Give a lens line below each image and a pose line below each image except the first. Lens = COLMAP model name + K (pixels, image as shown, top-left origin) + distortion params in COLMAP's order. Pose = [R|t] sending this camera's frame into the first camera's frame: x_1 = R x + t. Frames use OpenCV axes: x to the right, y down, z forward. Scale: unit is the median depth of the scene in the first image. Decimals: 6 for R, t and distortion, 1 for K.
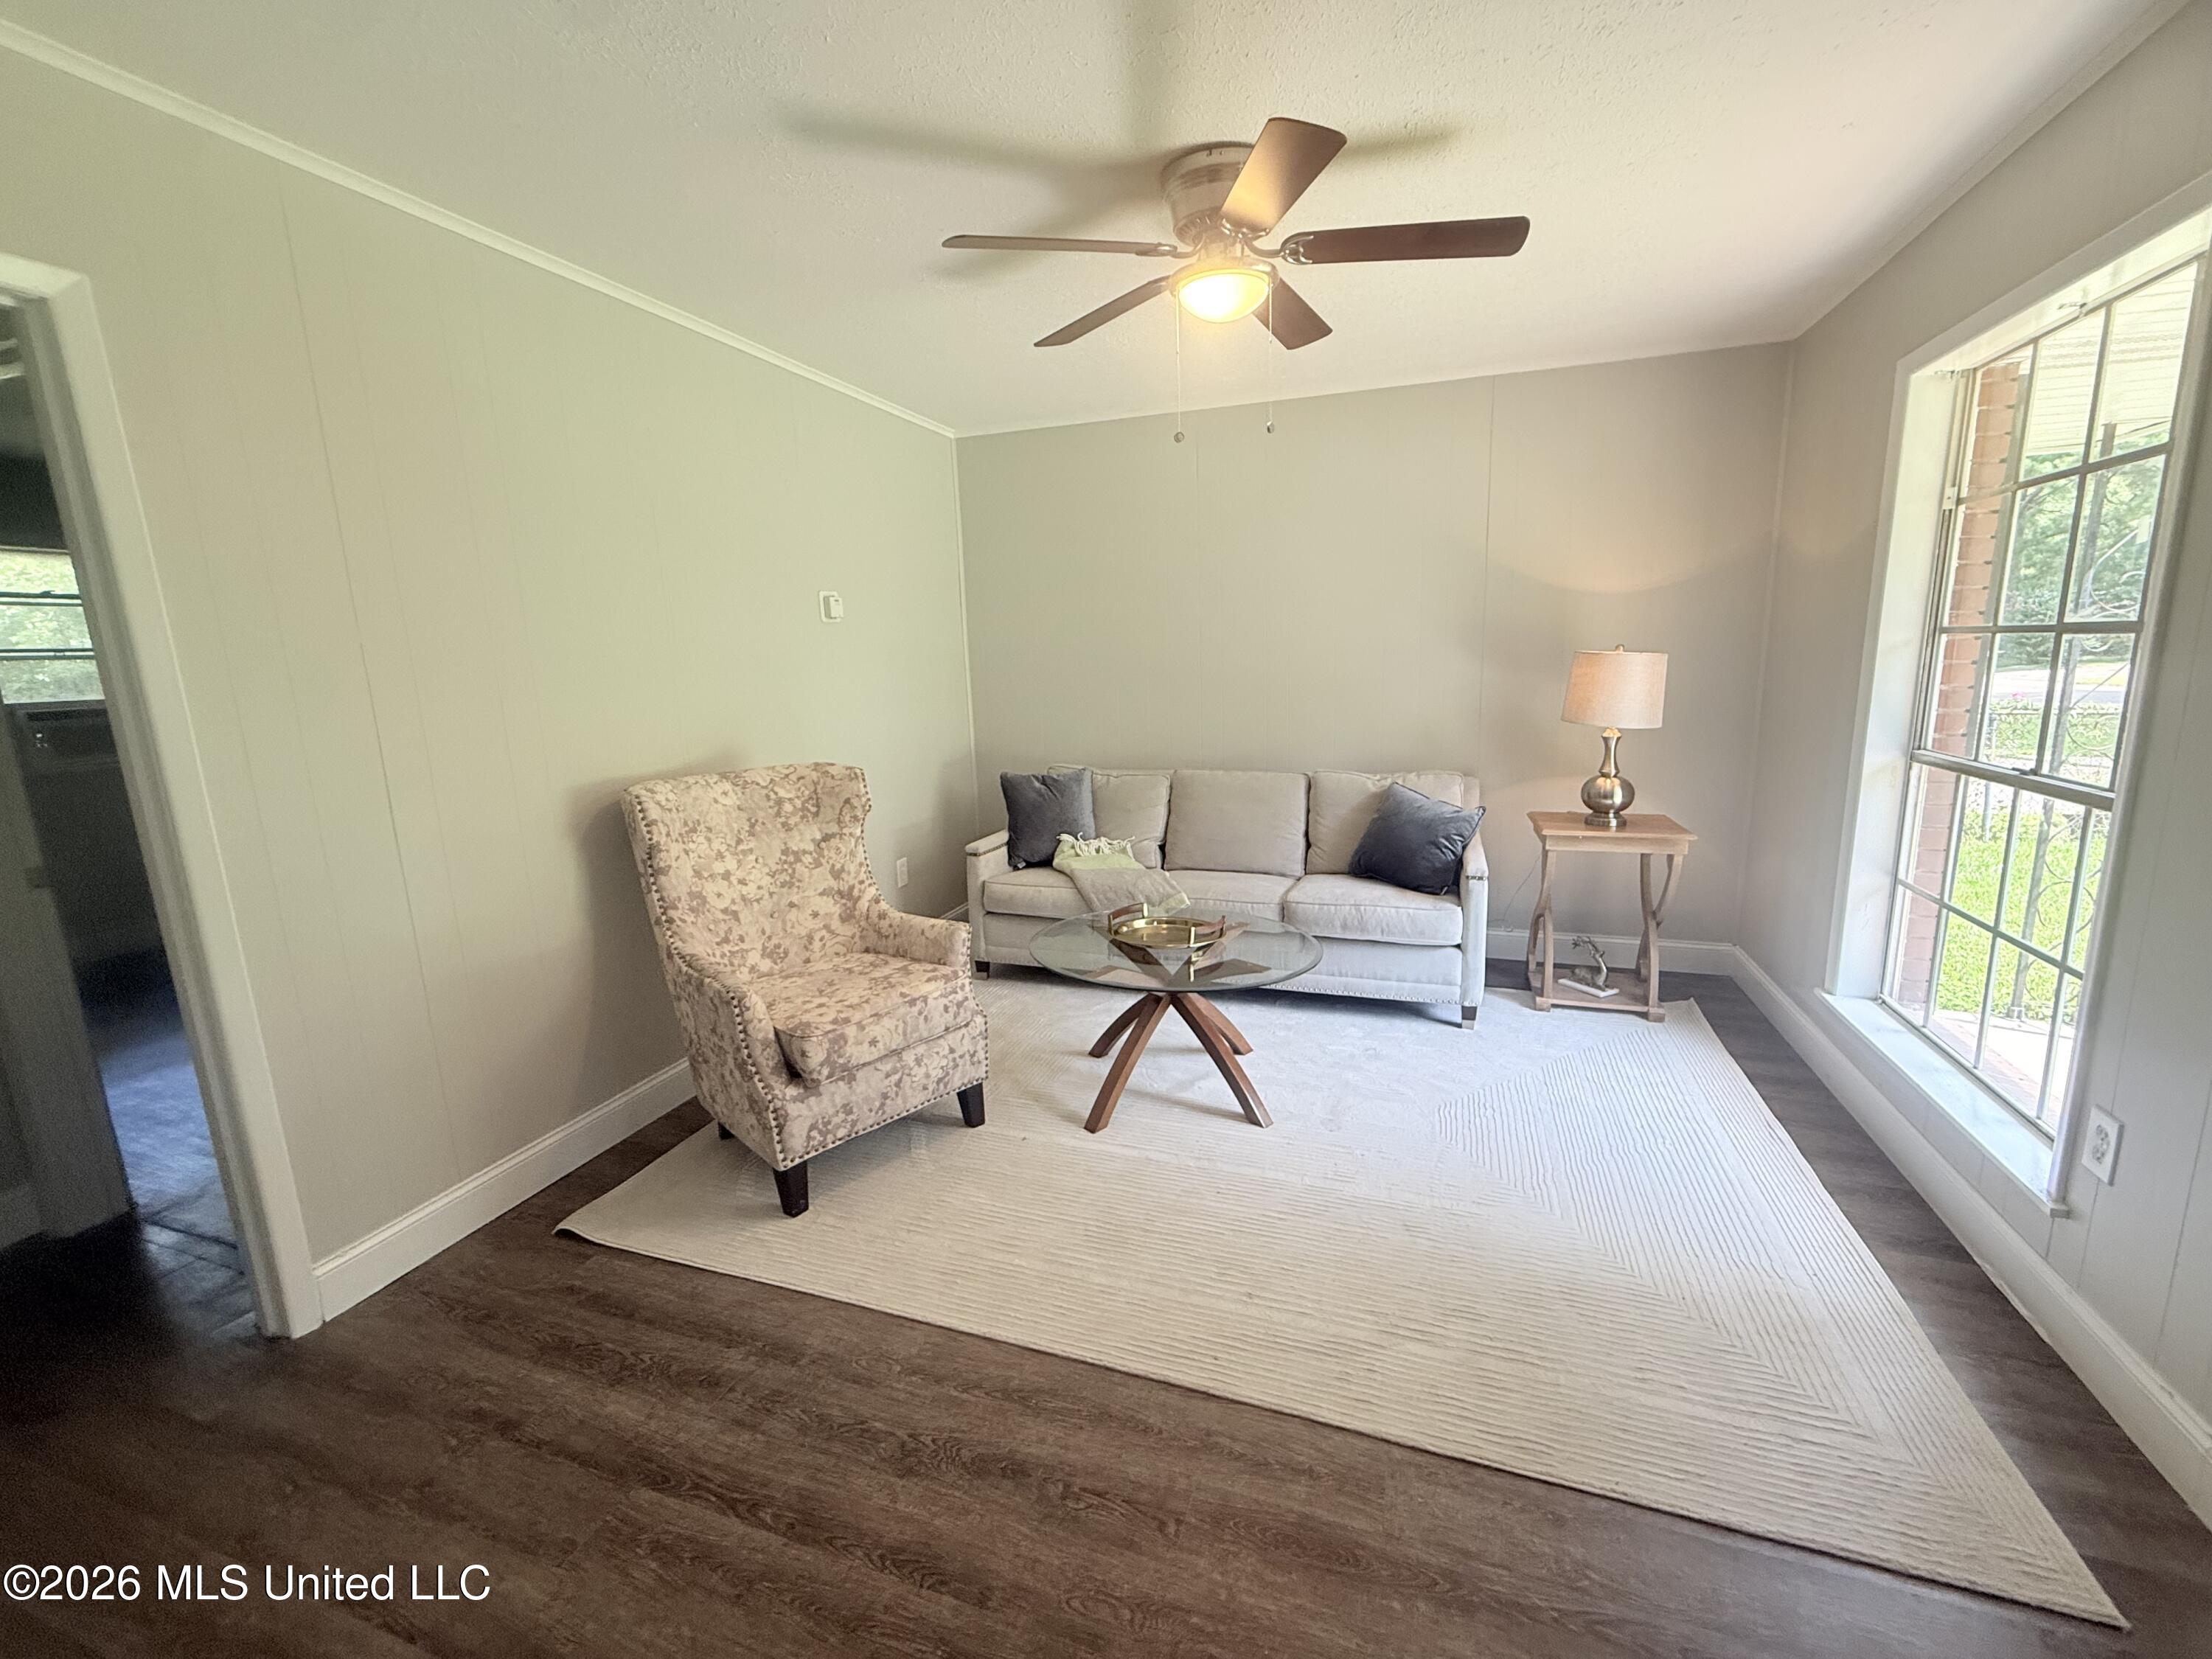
lens RADIAL K [[920.1, 0, 1112.2], [0, 920.1, 825.7], [0, 0, 1]] dist [-0.001131, 0.000352]
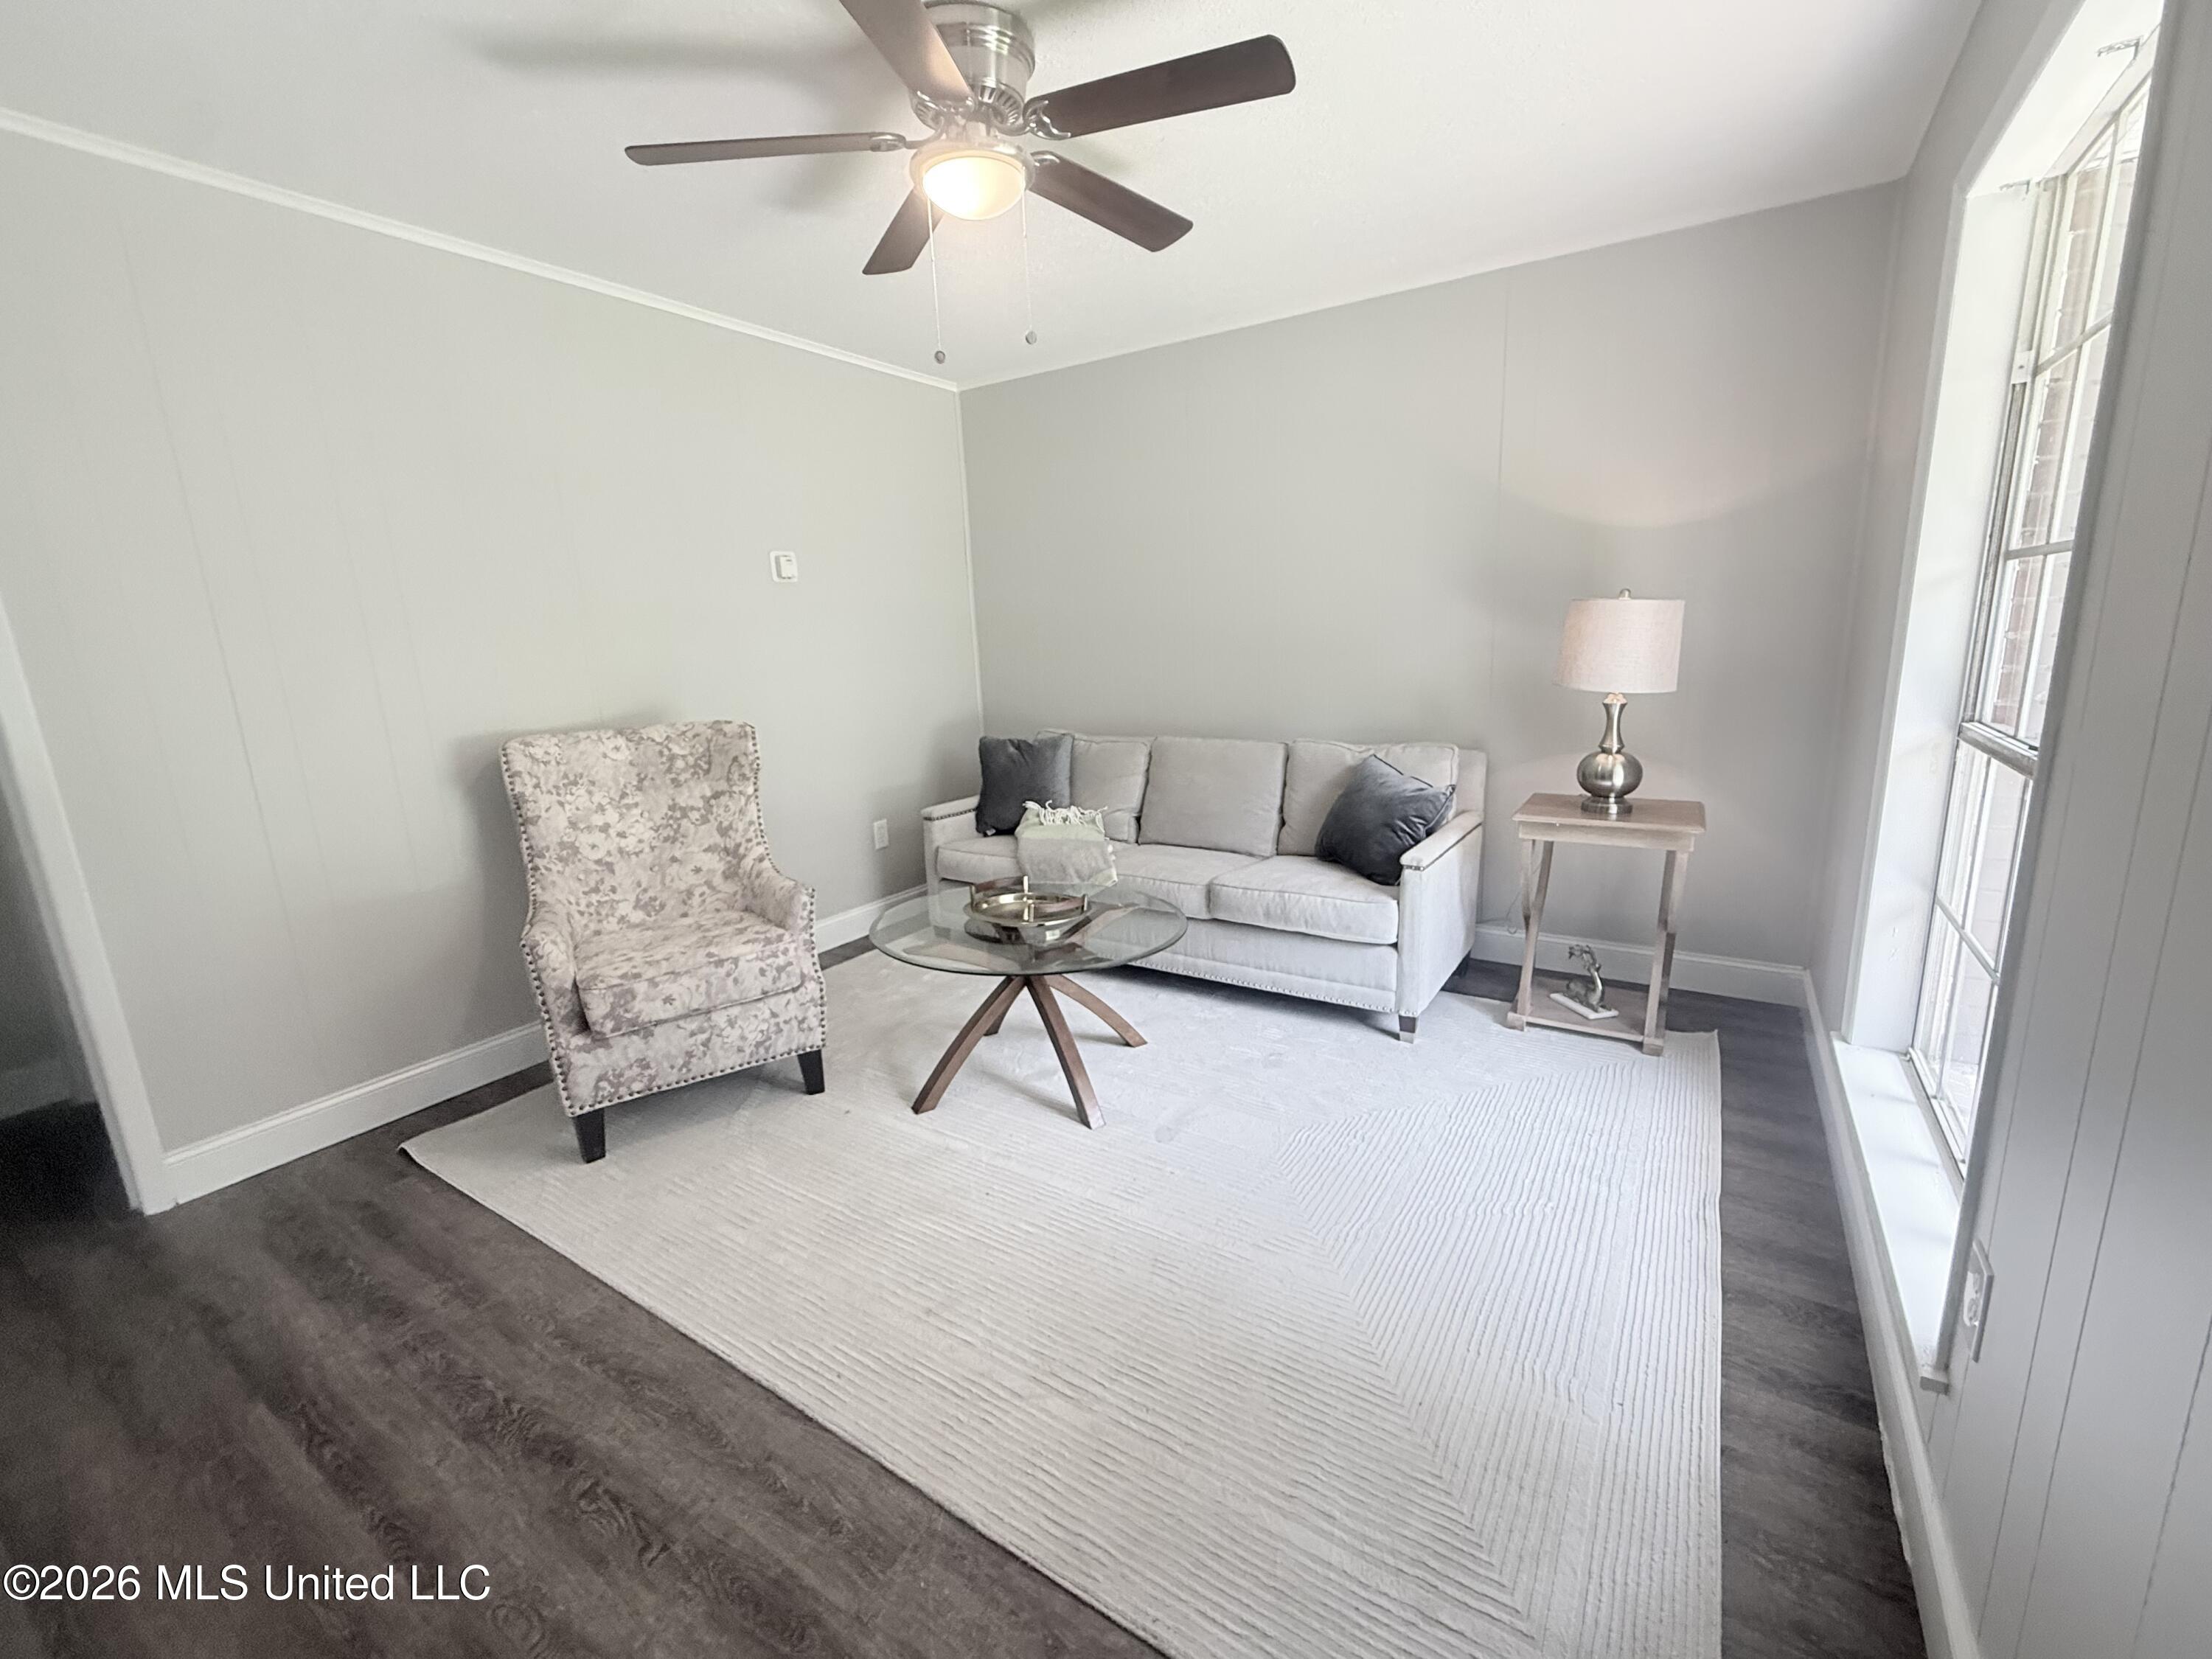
lens RADIAL K [[920.1, 0, 1112.2], [0, 920.1, 825.7], [0, 0, 1]] dist [-0.001131, 0.000352]
pose [[0.972942, 0.039907, -0.227577, 0.347648], [-0.032660, 0.998835, 0.035525, -0.003377], [0.228729, -0.027132, 0.973112, 0.118337]]
